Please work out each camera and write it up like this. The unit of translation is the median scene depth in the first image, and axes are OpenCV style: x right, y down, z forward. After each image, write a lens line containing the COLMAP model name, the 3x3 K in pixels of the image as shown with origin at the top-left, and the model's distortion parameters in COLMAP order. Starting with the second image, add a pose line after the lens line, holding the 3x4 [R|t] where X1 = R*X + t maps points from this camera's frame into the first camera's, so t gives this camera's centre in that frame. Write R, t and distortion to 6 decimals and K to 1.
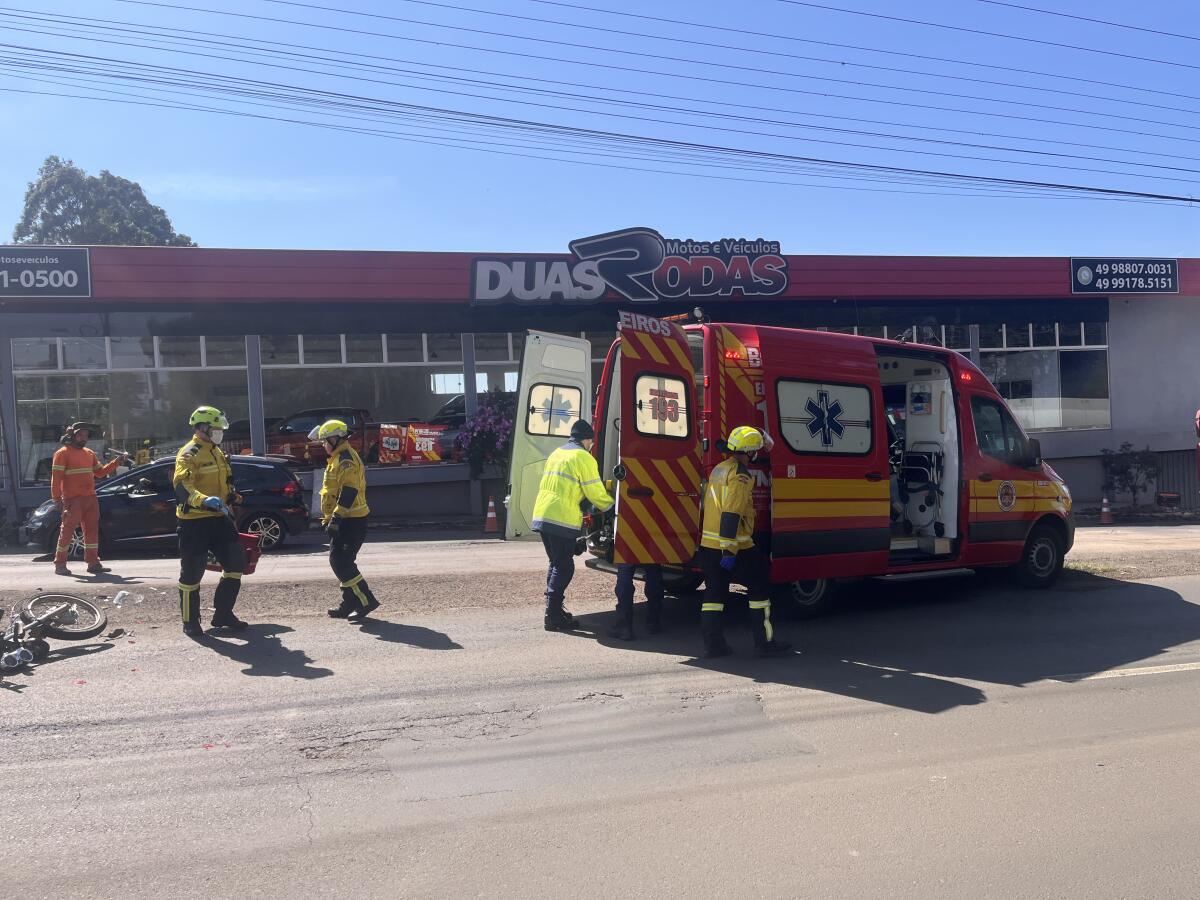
lens RADIAL K [[920.3, 0, 599.4], [0, 920.3, 456.2], [0, 0, 1]] dist [0.066769, -0.064492]
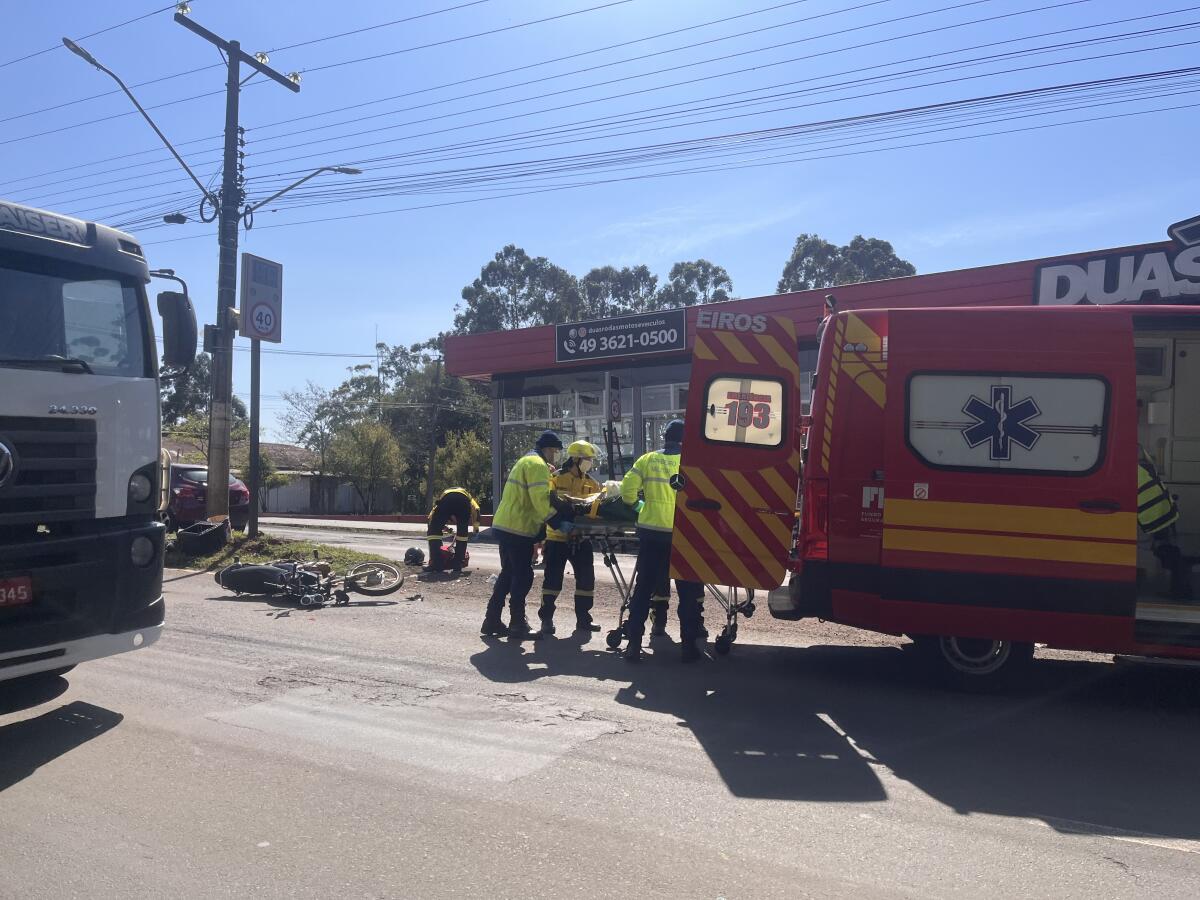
lens RADIAL K [[920.3, 0, 604.0], [0, 920.3, 444.1], [0, 0, 1]] dist [0.066769, -0.064492]
pose [[0.681494, -0.009144, -0.731767, 0.548339], [-0.034204, 0.998431, -0.044330, 0.019201], [0.731024, 0.055240, 0.680112, 0.257986]]
